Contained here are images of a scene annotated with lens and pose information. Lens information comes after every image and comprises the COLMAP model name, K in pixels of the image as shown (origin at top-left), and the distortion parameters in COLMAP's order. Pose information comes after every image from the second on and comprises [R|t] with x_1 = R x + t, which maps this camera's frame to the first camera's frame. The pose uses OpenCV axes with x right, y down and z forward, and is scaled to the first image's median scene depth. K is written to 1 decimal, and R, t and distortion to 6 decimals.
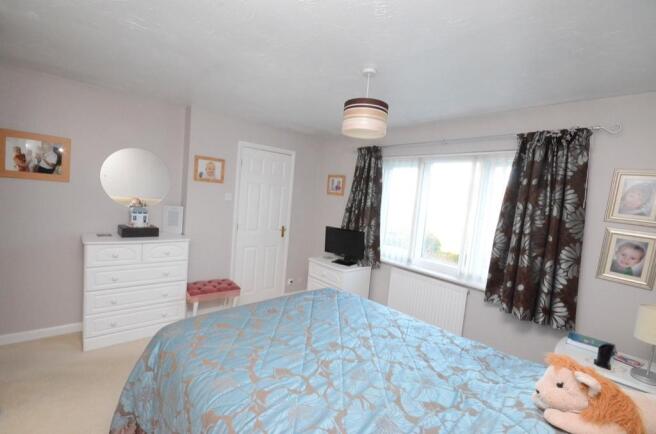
lens RADIAL K [[283.1, 0, 329.3], [0, 283.1, 221.3], [0, 0, 1]] dist [-0.006319, -0.000053]
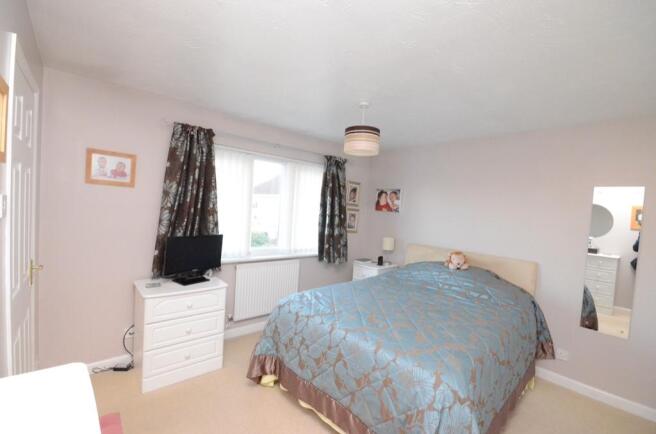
lens RADIAL K [[283.1, 0, 329.3], [0, 283.1, 221.3], [0, 0, 1]] dist [-0.006319, -0.000053]
pose [[0.035829, -0.138096, 0.989771, -0.731317], [0.029572, 0.990119, 0.137074, -0.112218], [-0.998920, 0.024358, 0.039559, 0.677665]]
